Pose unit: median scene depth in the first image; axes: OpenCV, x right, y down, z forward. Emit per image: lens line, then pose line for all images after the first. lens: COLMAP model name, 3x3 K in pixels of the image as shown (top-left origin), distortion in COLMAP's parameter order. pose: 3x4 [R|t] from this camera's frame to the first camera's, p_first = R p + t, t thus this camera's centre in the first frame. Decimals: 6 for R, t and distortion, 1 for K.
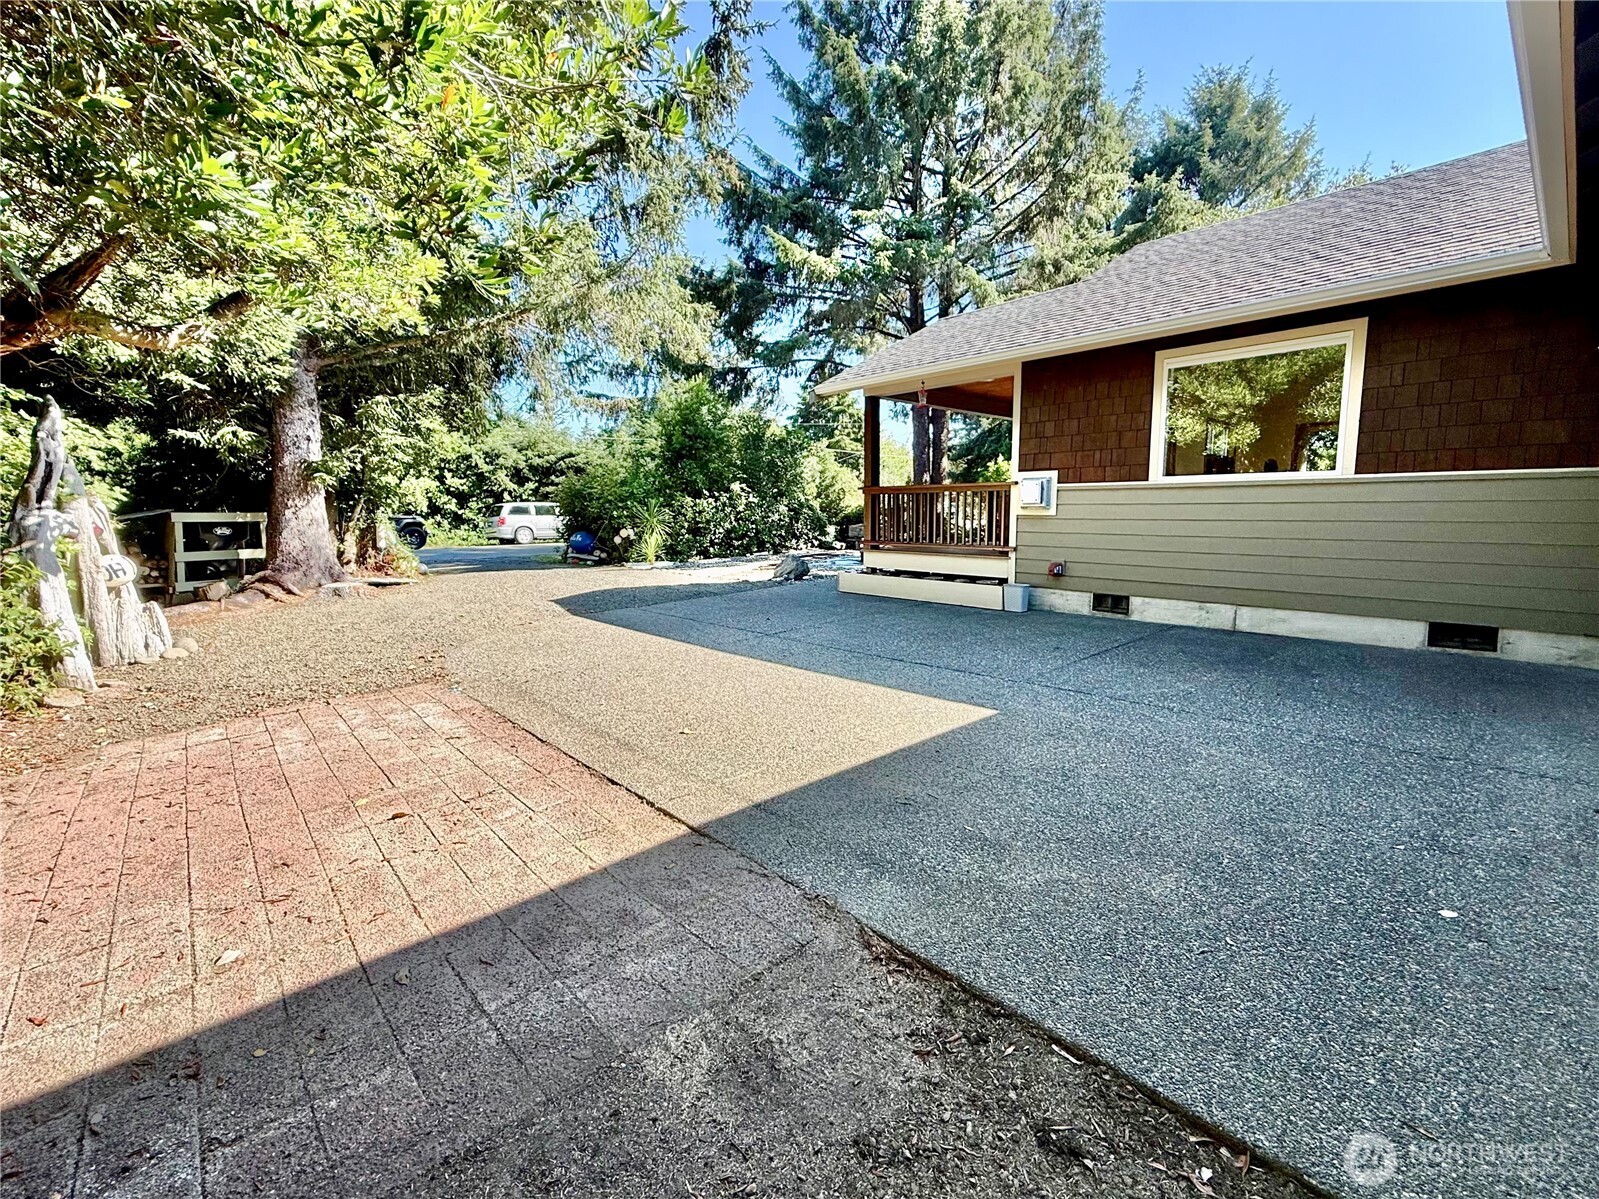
lens RADIAL K [[699.6, 0, 805.4], [0, 699.6, 596.9], [0, 0, 1]] dist [0.001667, 0.000558]
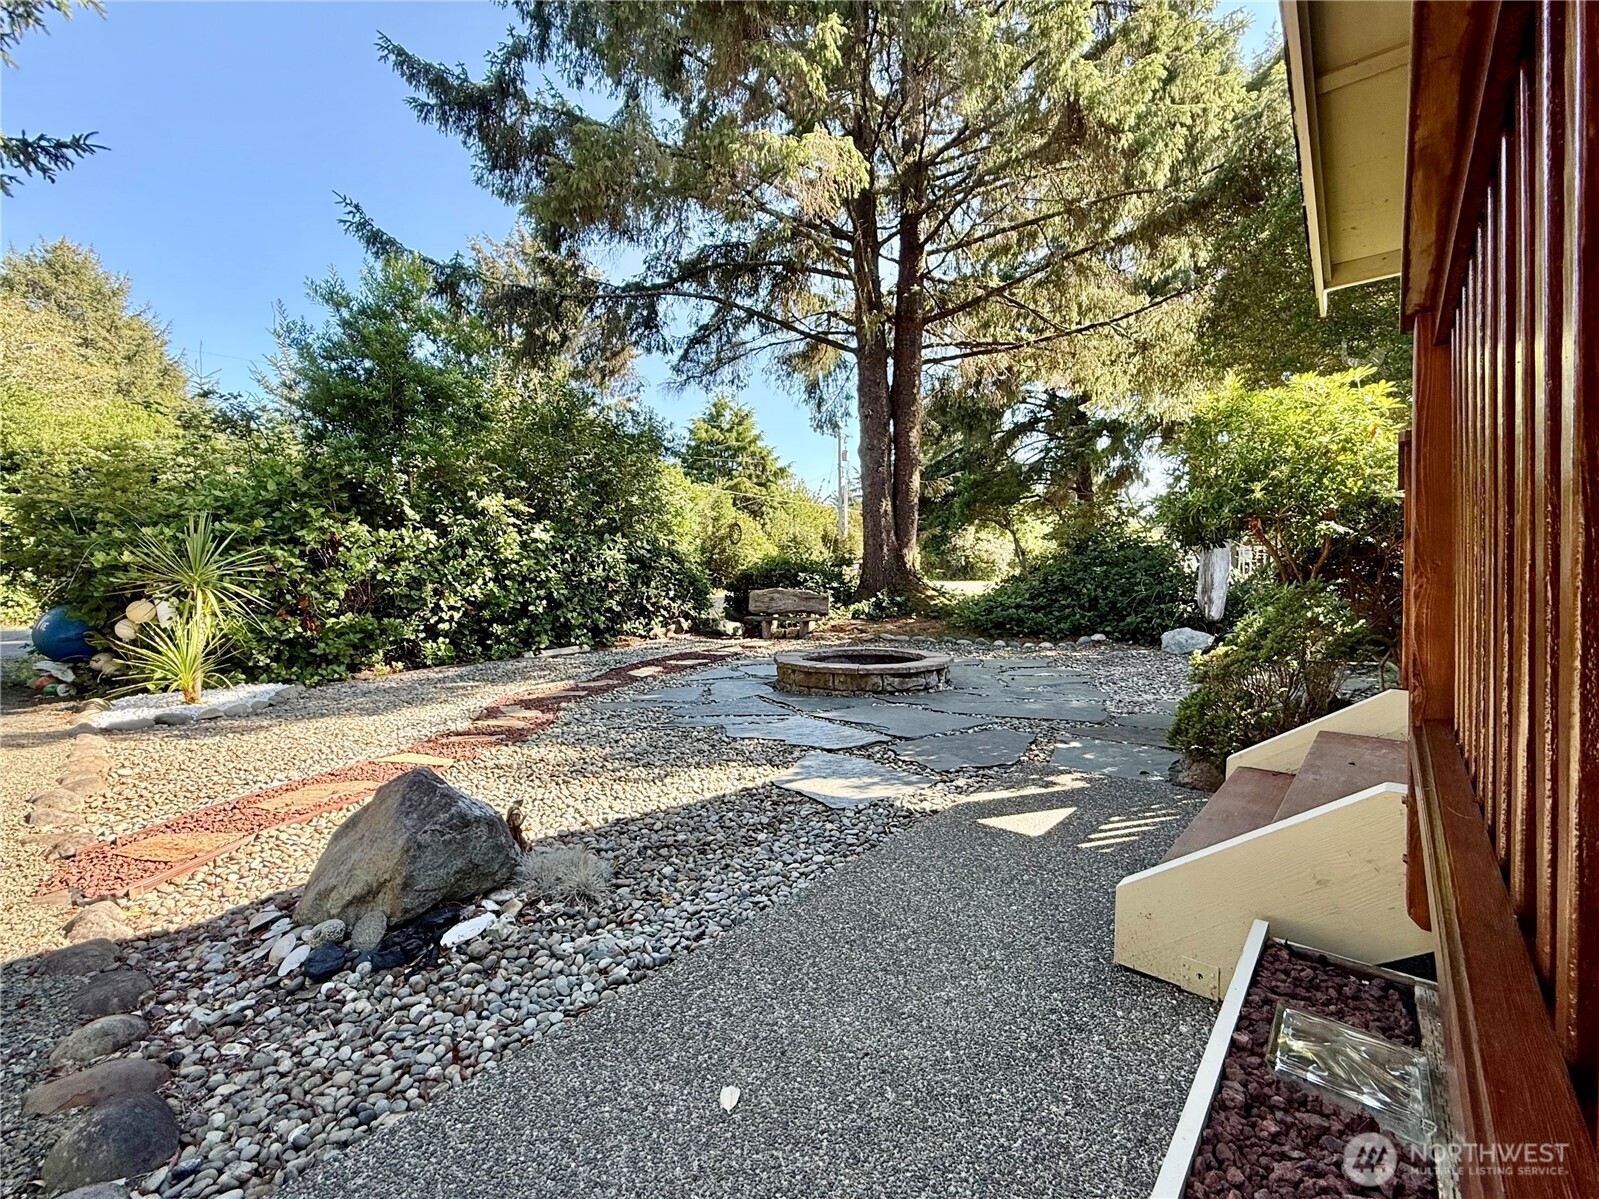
lens RADIAL K [[699.6, 0, 802.4], [0, 699.6, 590.5], [0, 0, 1]] dist [0.001667, 0.000558]
pose [[0.991044, 0.002031, 0.133521, 0.031965], [0.011004, 0.995241, -0.096818, -0.051790], [-0.133083, 0.097420, 0.986305, 0.484806]]
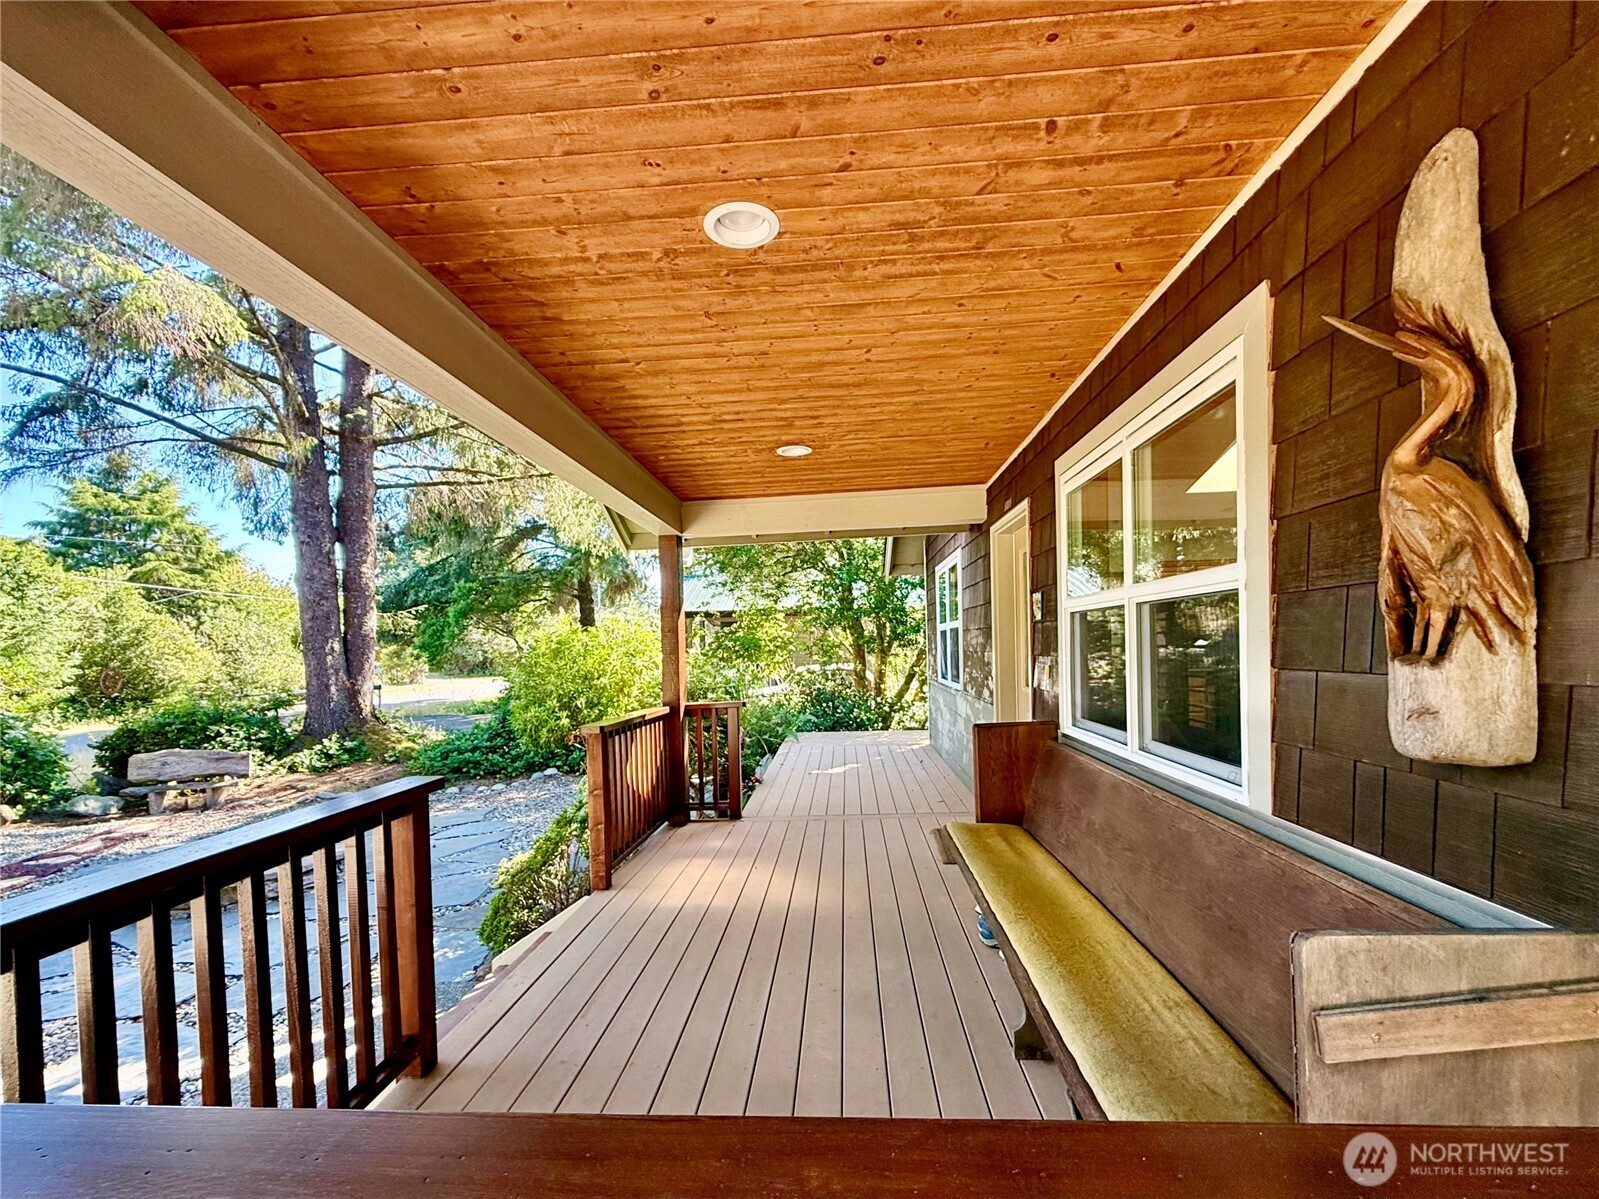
lens RADIAL K [[690.0, 0, 805.2], [0, 690.0, 669.0], [0, 0, 1]] dist [-0.009055, -0.000188]
pose [[0.711434, -0.035210, 0.701871, 0.067882], [0.107374, 0.992464, -0.059049, -0.088877], [-0.694502, 0.117372, 0.709853, 0.418108]]
